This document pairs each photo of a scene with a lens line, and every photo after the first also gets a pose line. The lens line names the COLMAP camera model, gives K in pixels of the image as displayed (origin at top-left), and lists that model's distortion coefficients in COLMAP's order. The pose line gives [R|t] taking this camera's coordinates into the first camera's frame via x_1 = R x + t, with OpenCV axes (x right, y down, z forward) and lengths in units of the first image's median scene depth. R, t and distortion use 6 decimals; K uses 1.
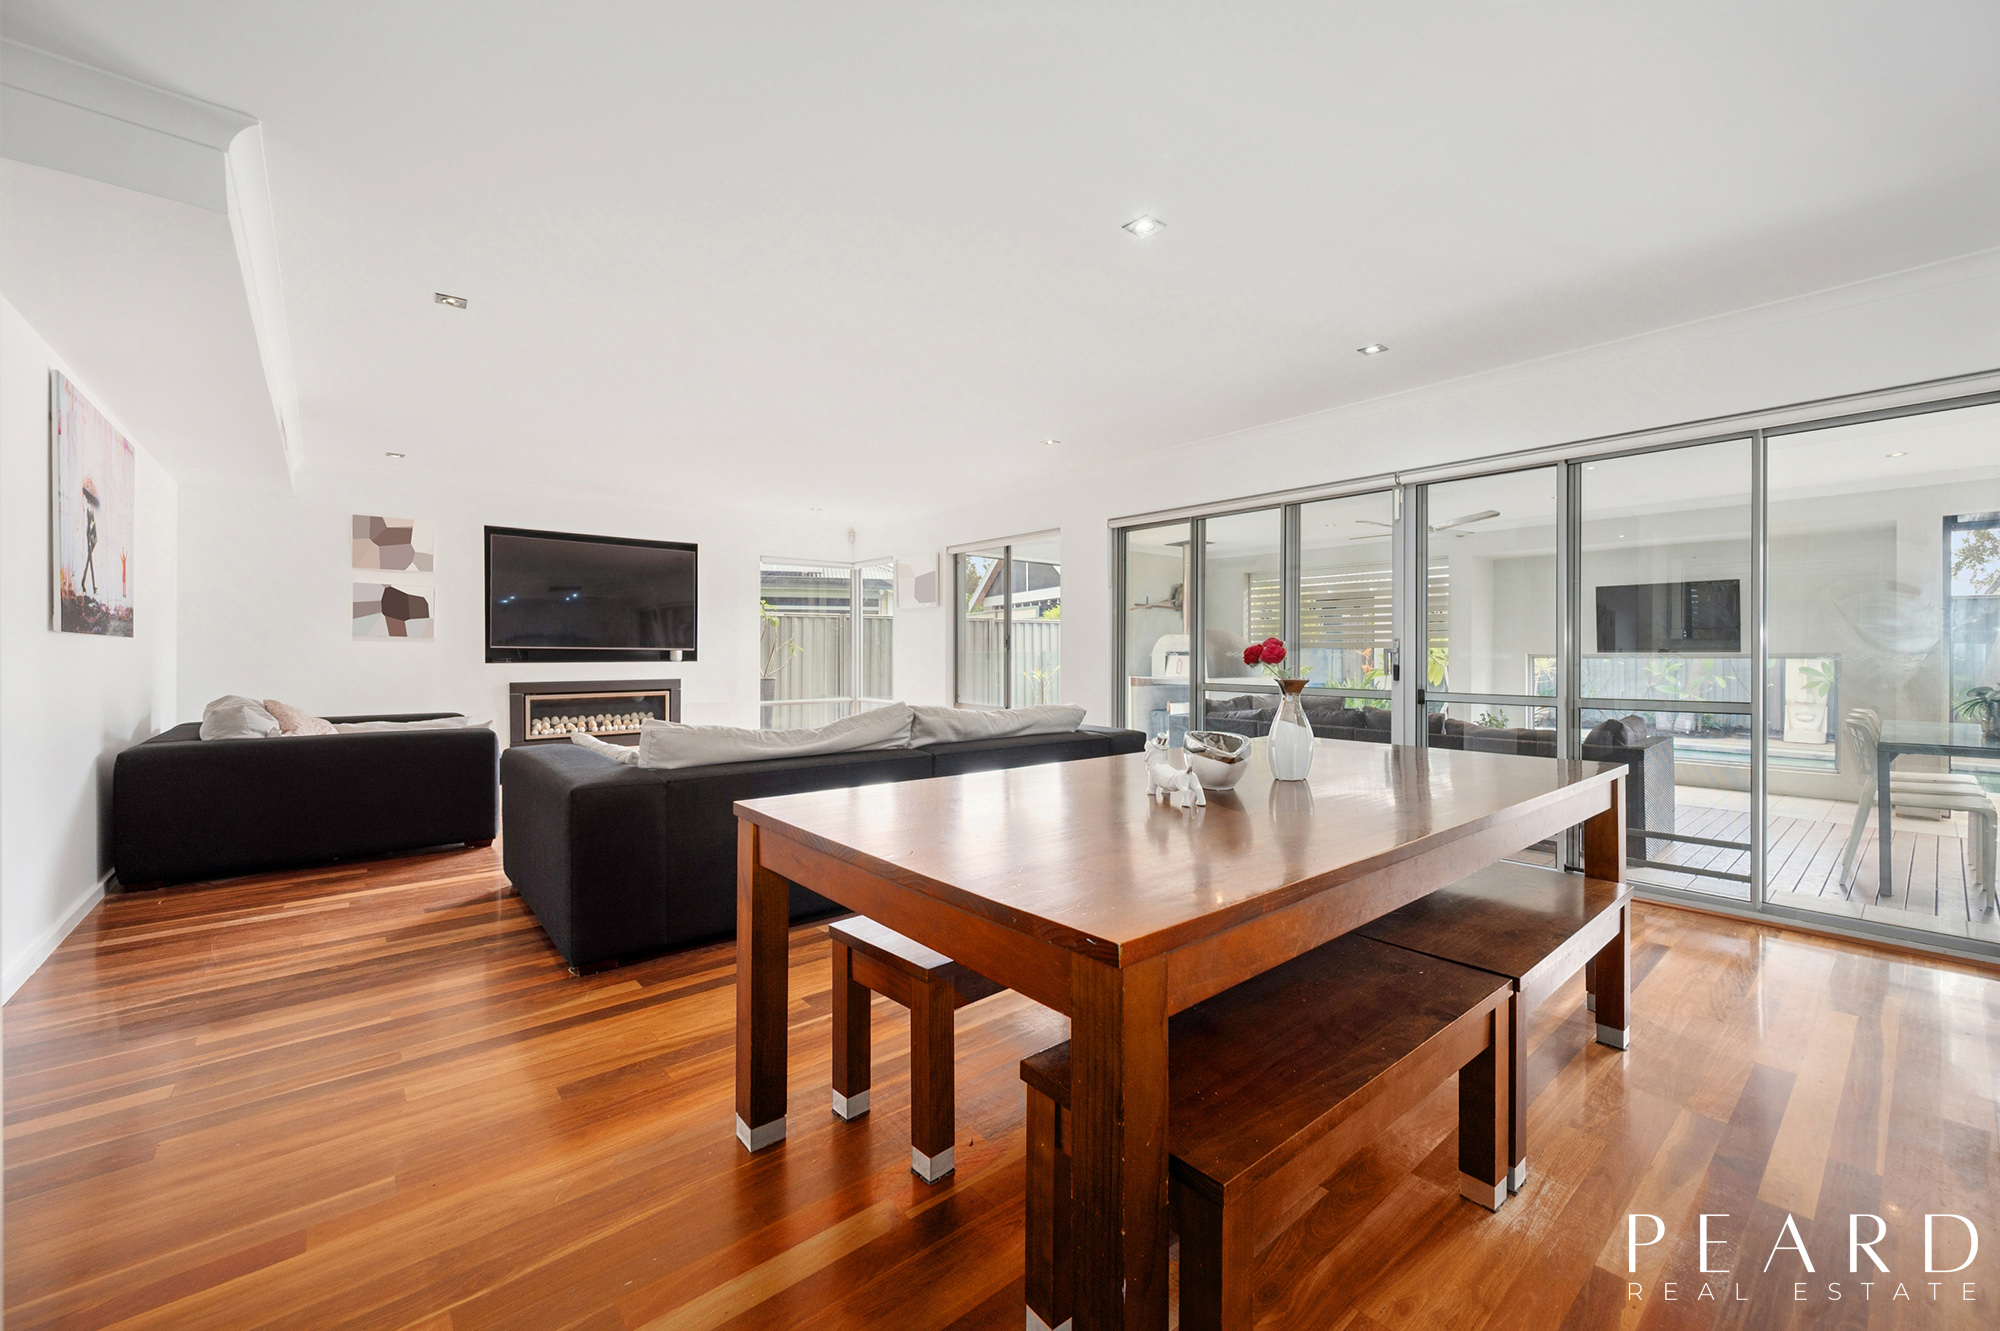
lens RADIAL K [[804.3, 0, 1003.2], [0, 804.3, 655.7], [0, 0, 1]] dist [0.002769, -0.000669]
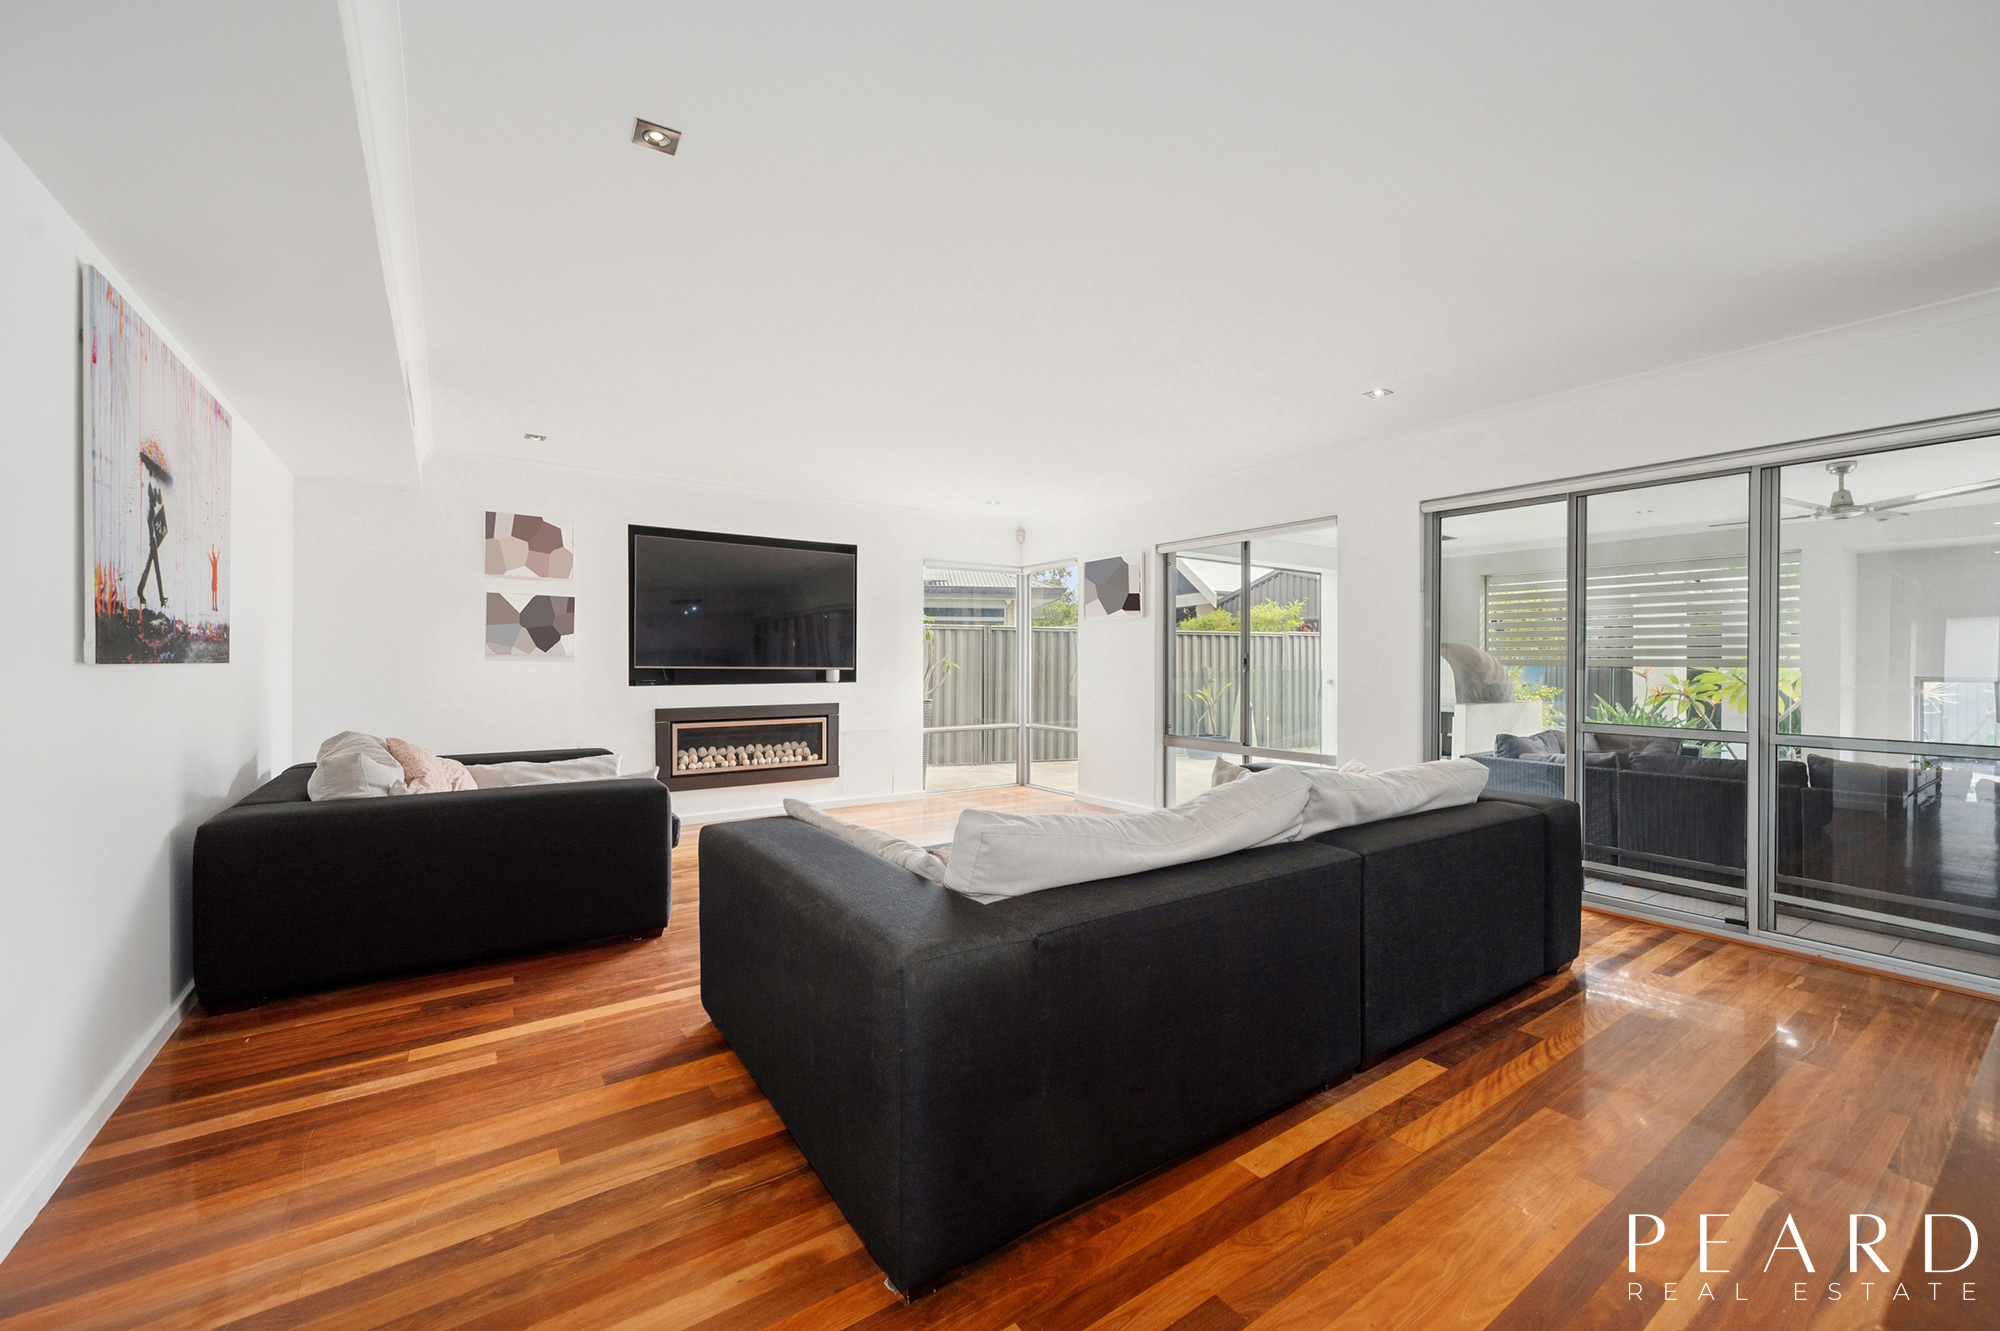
lens RADIAL K [[804.3, 0, 1001.4], [0, 804.3, 665.1], [0, 0, 1]] dist [0.002769, -0.000669]
pose [[0.995379, 0.001947, -0.096005, -0.215106], [-0.001974, 0.999998, -0.000183, -0.017393], [0.096005, 0.000371, 0.995381, 0.241896]]
